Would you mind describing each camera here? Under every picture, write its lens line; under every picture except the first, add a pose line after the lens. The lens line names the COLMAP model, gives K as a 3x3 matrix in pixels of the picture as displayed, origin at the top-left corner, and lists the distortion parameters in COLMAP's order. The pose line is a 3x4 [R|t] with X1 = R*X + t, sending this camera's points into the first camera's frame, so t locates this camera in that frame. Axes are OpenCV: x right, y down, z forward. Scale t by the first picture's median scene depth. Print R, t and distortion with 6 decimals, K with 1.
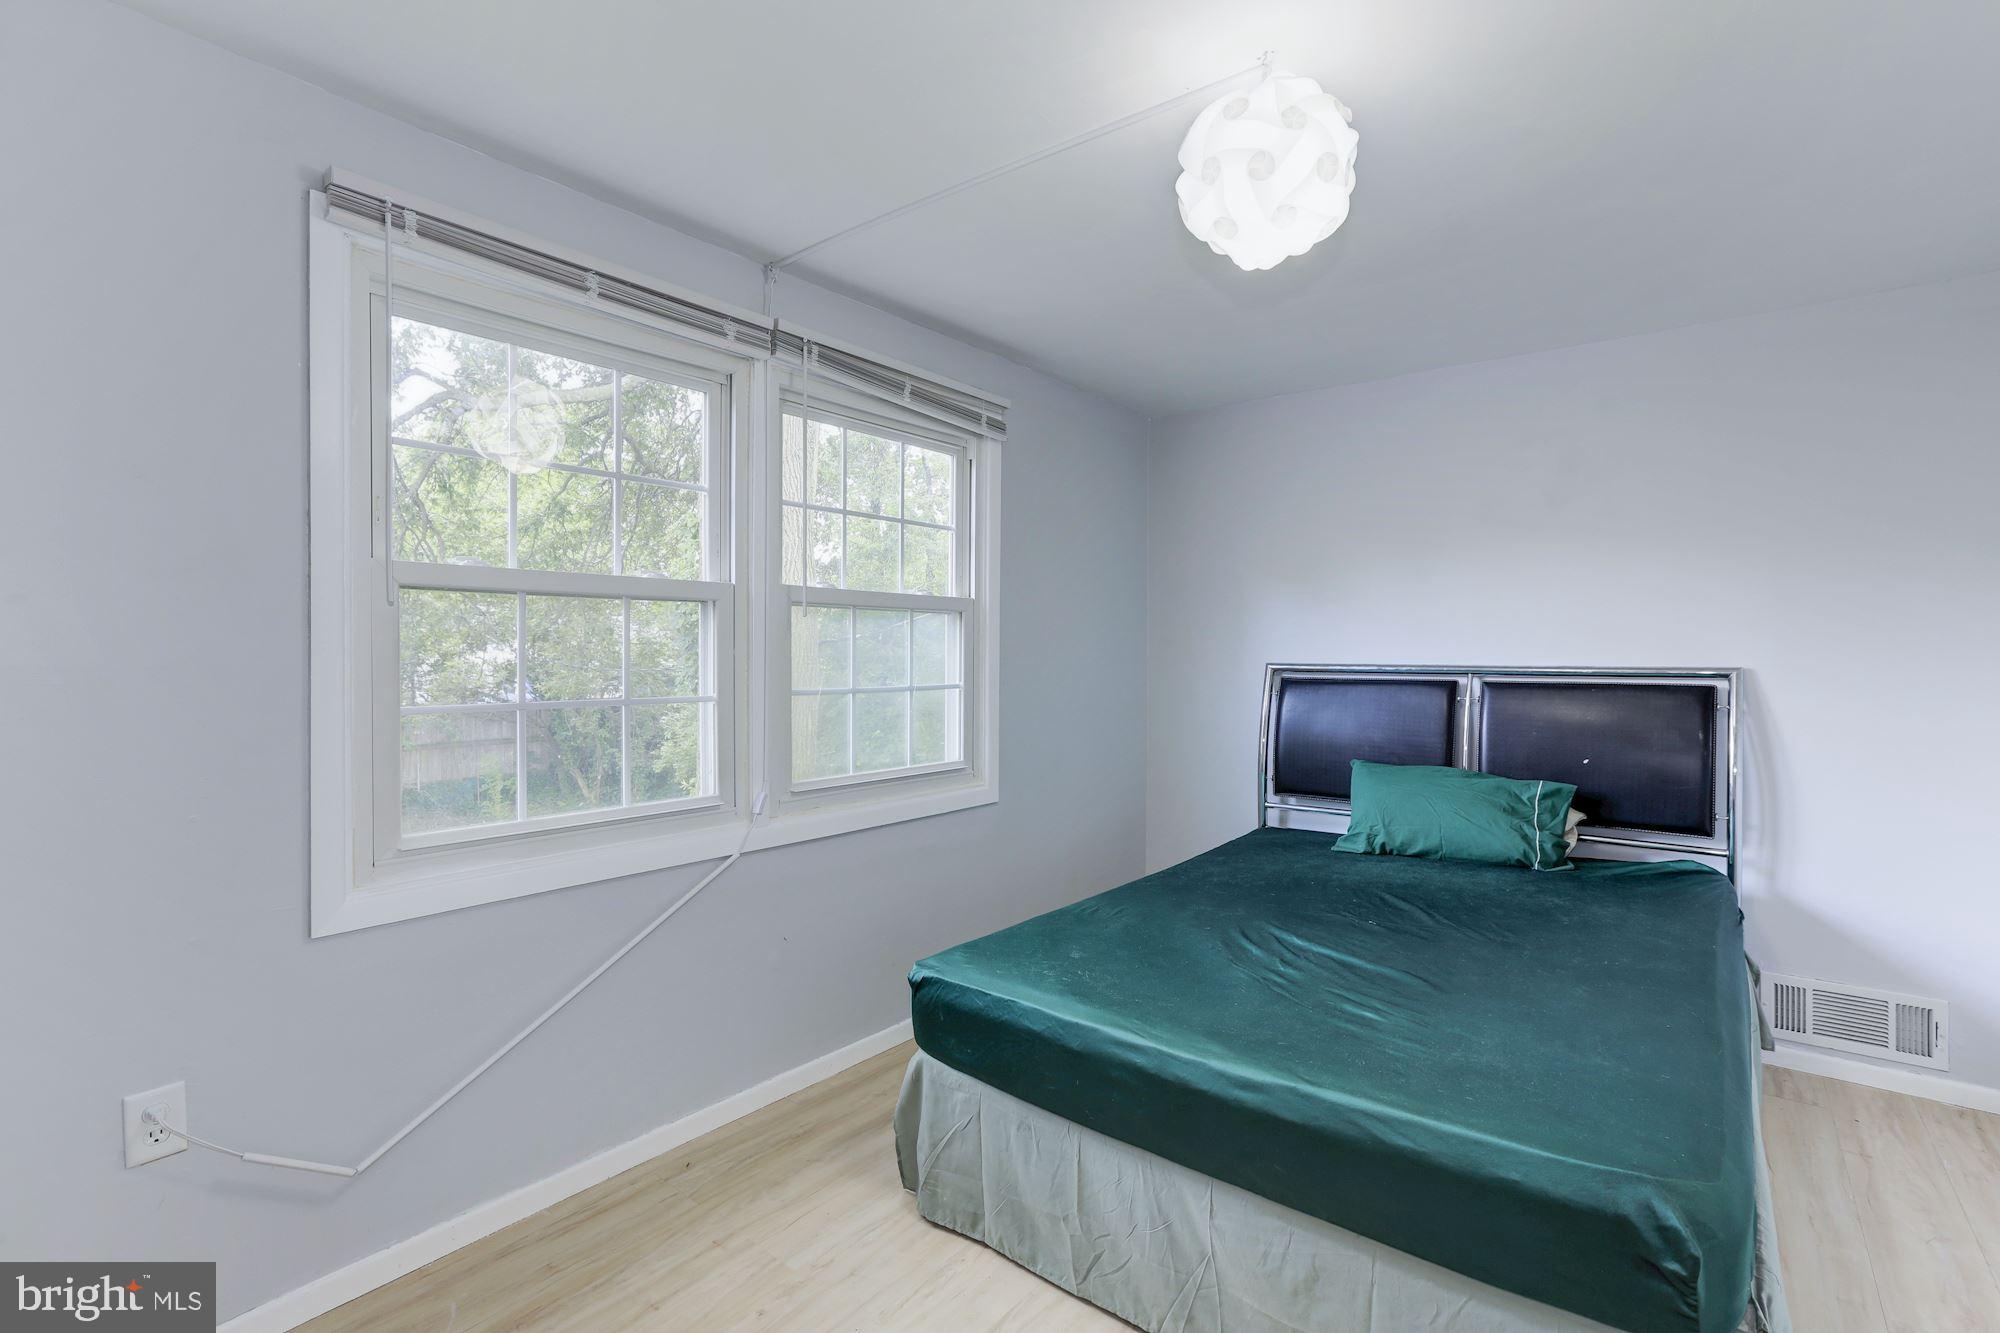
lens RADIAL K [[909.1, 0, 998.9], [0, 909.1, 672.3], [0, 0, 1]] dist [-0.034820, 0.014265]
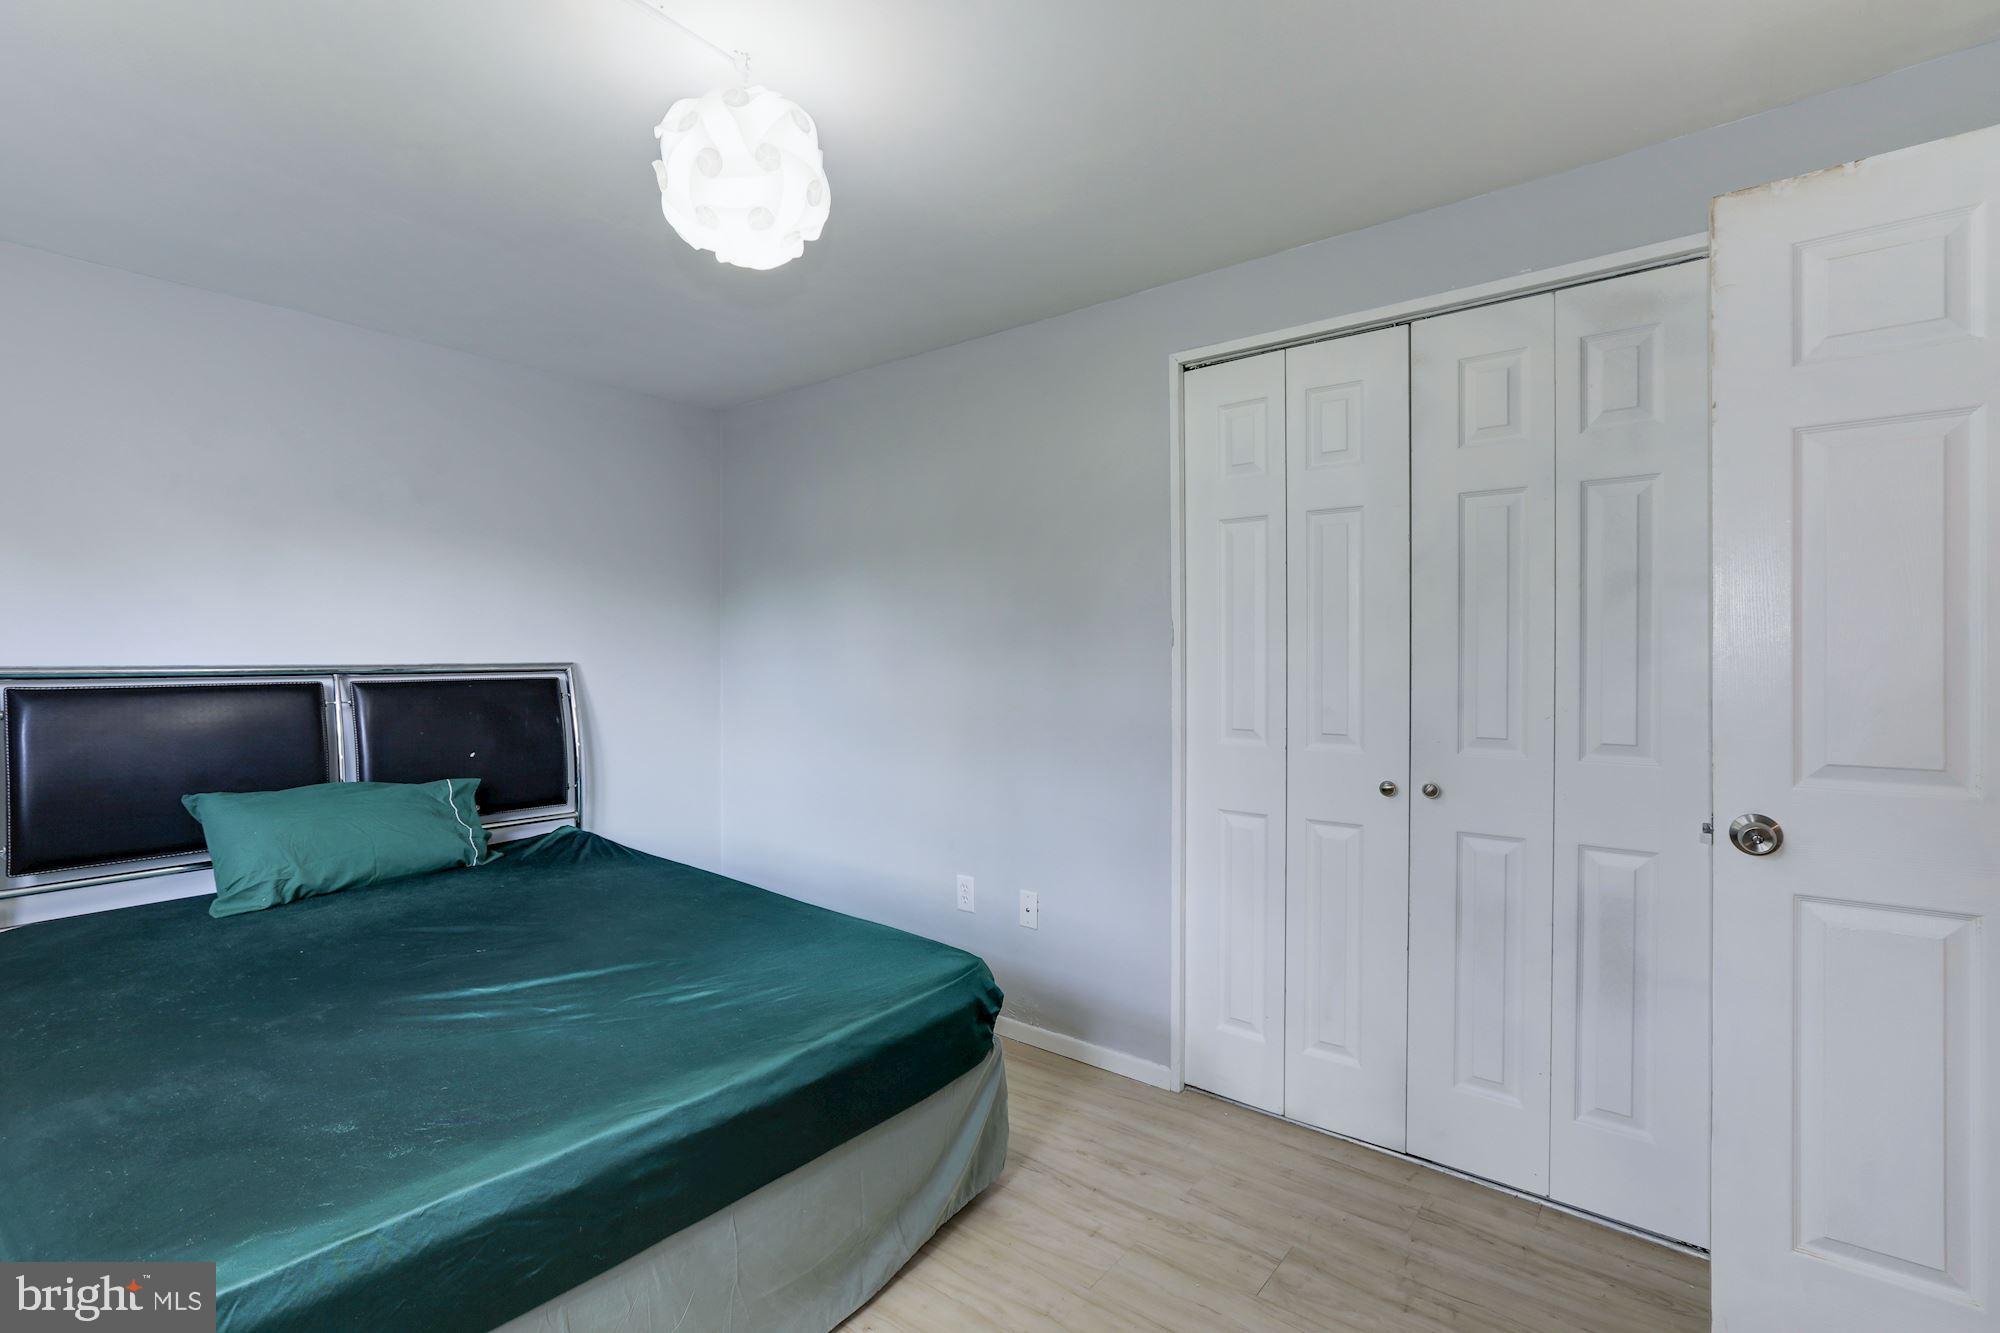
lens RADIAL K [[909.1, 0, 997.9], [0, 909.1, 662.6], [0, 0, 1]] dist [-0.034820, 0.014265]
pose [[0.001596, -0.011525, 0.999932, -0.403542], [0.021362, 0.999706, 0.011488, -0.006975], [-0.999771, 0.021343, 0.001842, 0.408217]]
